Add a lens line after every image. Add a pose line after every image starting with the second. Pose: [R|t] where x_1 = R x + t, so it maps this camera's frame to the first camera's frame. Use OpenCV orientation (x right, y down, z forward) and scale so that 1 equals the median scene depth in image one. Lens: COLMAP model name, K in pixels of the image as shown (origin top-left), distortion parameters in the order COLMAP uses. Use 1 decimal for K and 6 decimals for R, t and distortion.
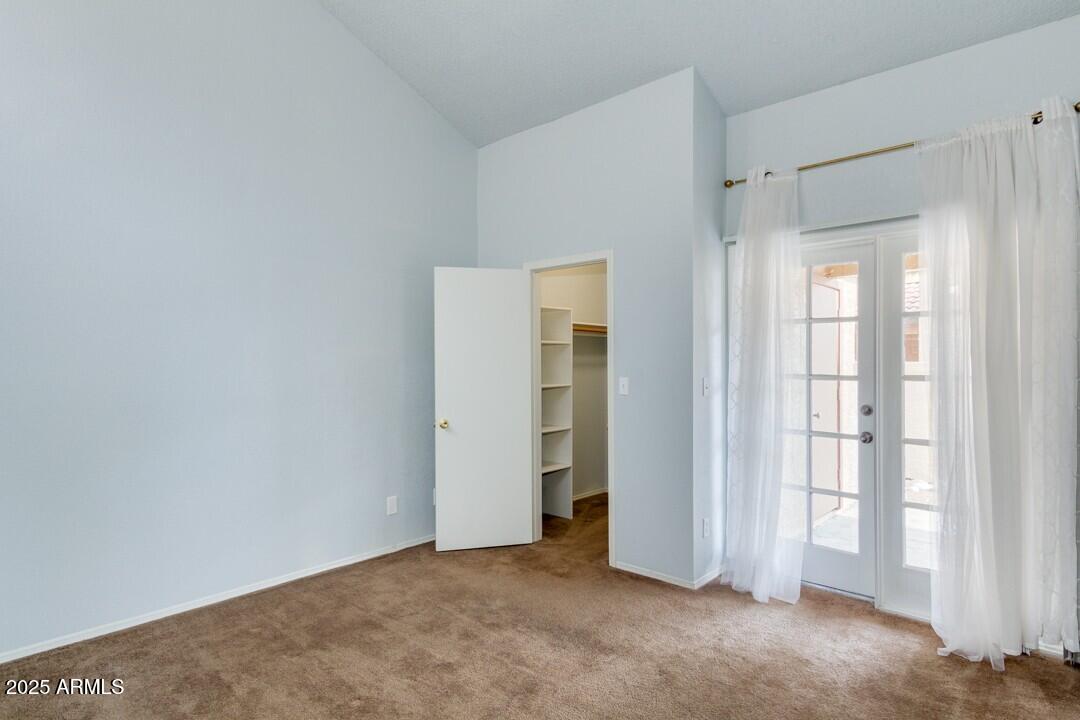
lens RADIAL K [[584.3, 0, 534.3], [0, 584.3, 363.0], [0, 0, 1]] dist [0.023165, -0.002467]
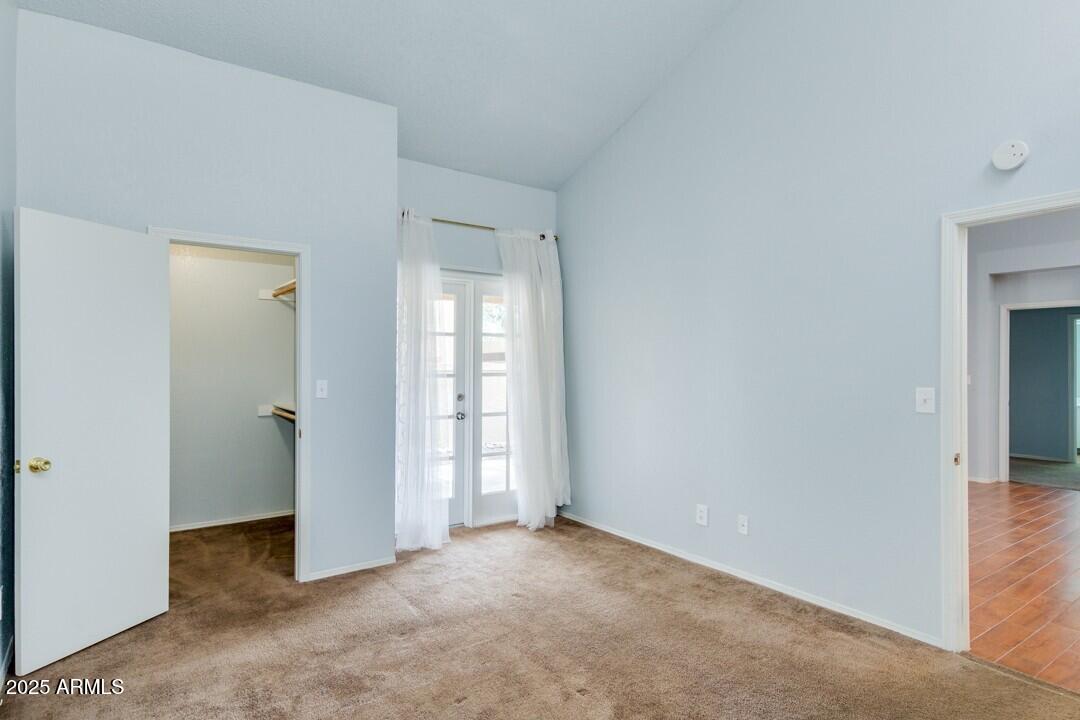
lens RADIAL K [[587.1, 0, 542.4], [0, 587.1, 368.0], [0, 0, 1]] dist [0.003988, 0.000221]
pose [[0.192902, -0.005249, 0.981204, -0.813730], [0.002915, 0.999984, 0.004776, 0.000756], [-0.981214, 0.001939, 0.192915, 0.505594]]
